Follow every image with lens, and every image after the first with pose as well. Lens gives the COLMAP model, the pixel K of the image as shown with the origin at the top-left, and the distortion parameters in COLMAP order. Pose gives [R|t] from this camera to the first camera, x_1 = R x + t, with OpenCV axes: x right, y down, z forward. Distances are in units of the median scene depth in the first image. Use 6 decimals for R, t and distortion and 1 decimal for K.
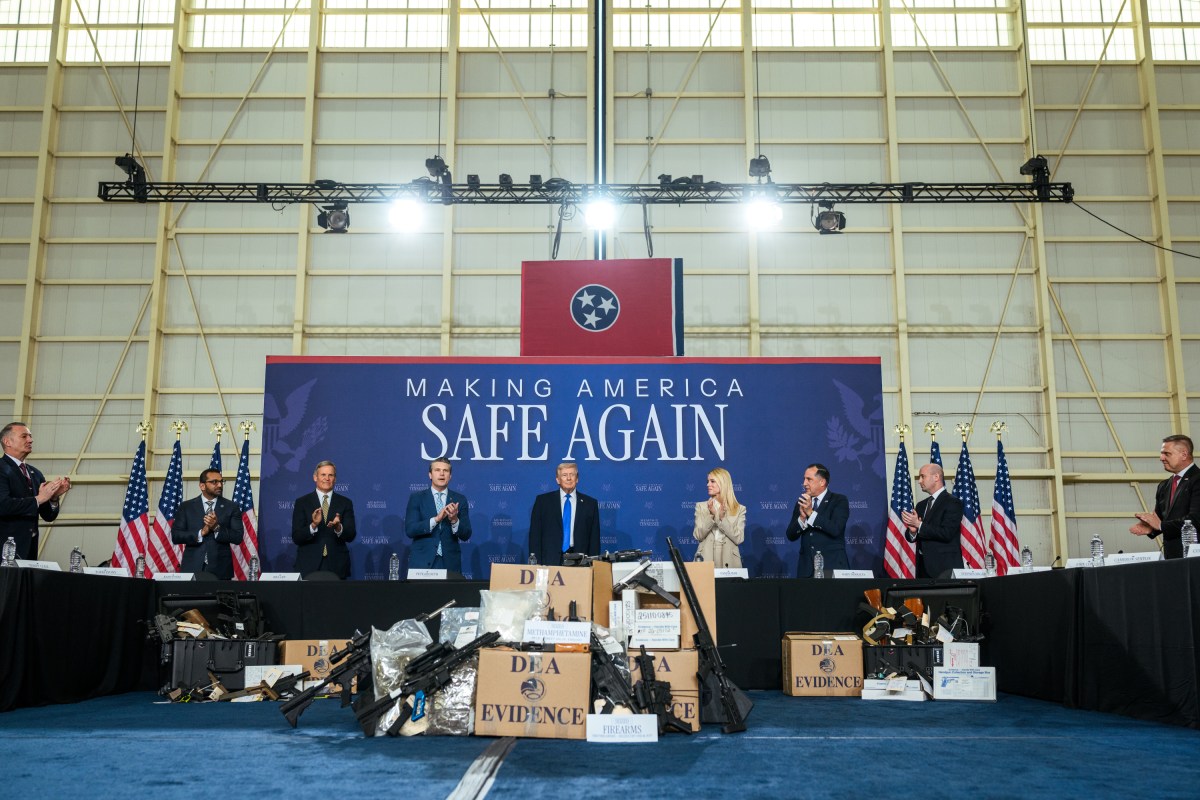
lens RADIAL K [[893.9, 0, 600.0], [0, 893.9, 400.0], [0, 0, 1]] dist [-0.004414, -0.000574]
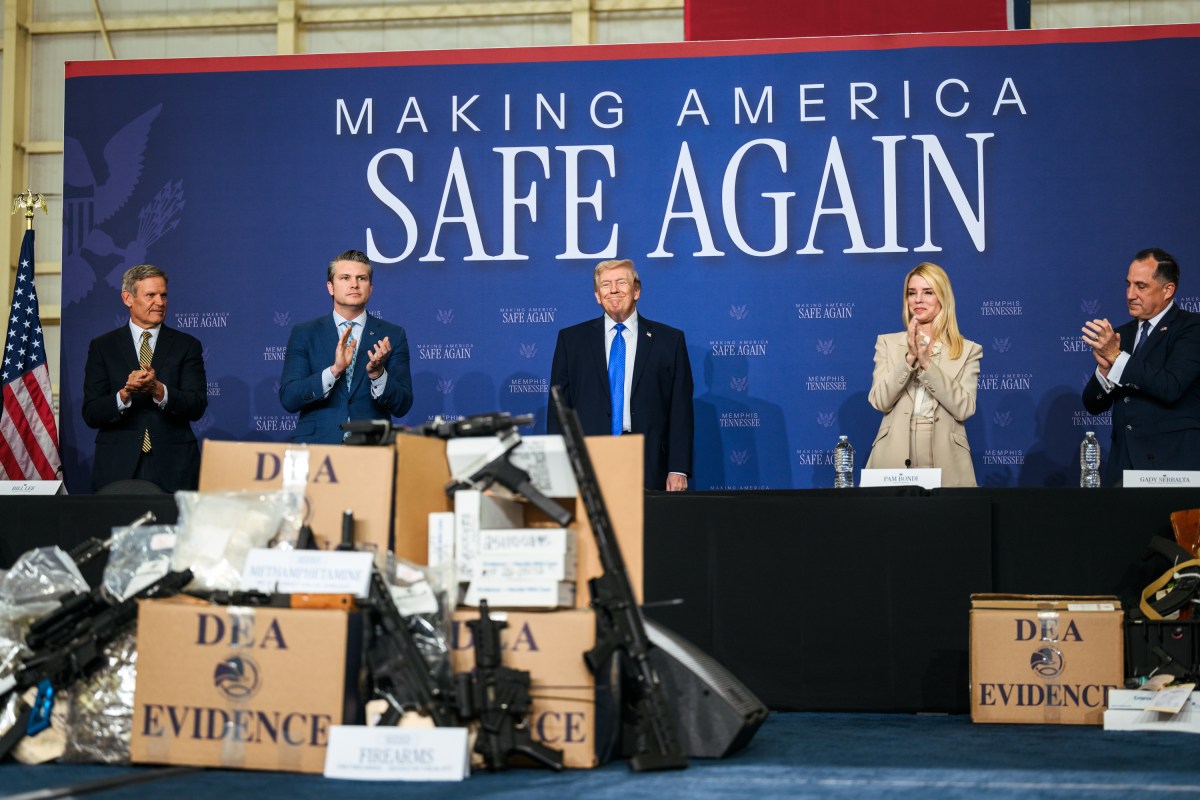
lens RADIAL K [[1878.6, 0, 711.1], [0, 1878.6, 303.7], [0, 0, 1]] dist [-0.001262, -0.010004]
pose [[0.989982, -0.016482, -0.140226, 0.134516], [0.027957, 0.996382, 0.080259, 0.011303], [0.138396, -0.083375, 0.986861, -0.004993]]
